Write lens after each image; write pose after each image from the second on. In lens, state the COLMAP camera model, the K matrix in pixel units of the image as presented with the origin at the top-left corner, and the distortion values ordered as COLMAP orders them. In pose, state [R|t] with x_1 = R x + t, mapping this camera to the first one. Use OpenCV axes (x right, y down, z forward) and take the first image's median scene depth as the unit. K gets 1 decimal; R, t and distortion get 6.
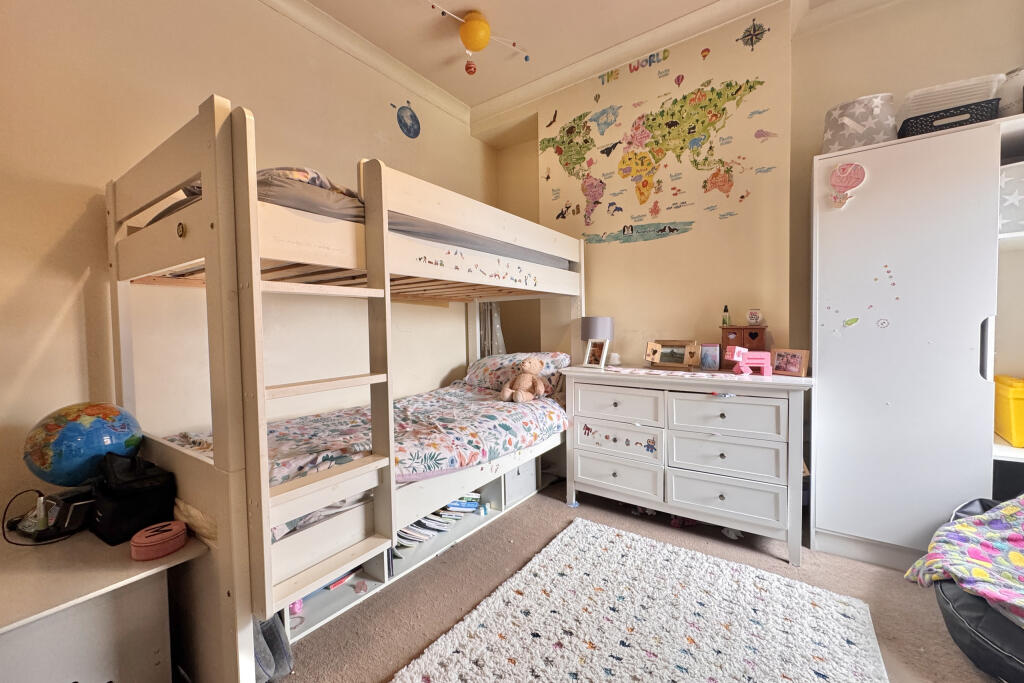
lens RADIAL K [[407.7, 0, 512.0], [0, 407.7, 342.1], [0, 0, 1]] dist [-0.002164, -0.000159]
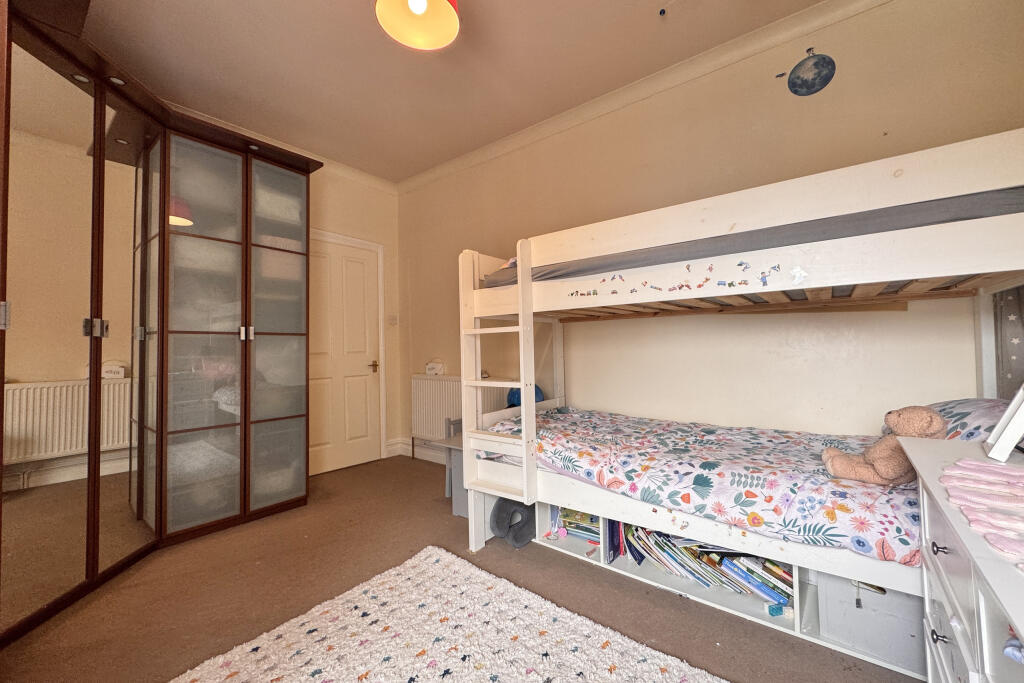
lens RADIAL K [[407.7, 0, 513.3], [0, 407.7, 342.9], [0, 0, 1]] dist [-0.002164, -0.000159]
pose [[-0.058520, 0.010460, -0.998231, 0.788405], [-0.012445, 0.999860, 0.011207, -0.056166], [0.998209, 0.013078, -0.058381, 0.711328]]
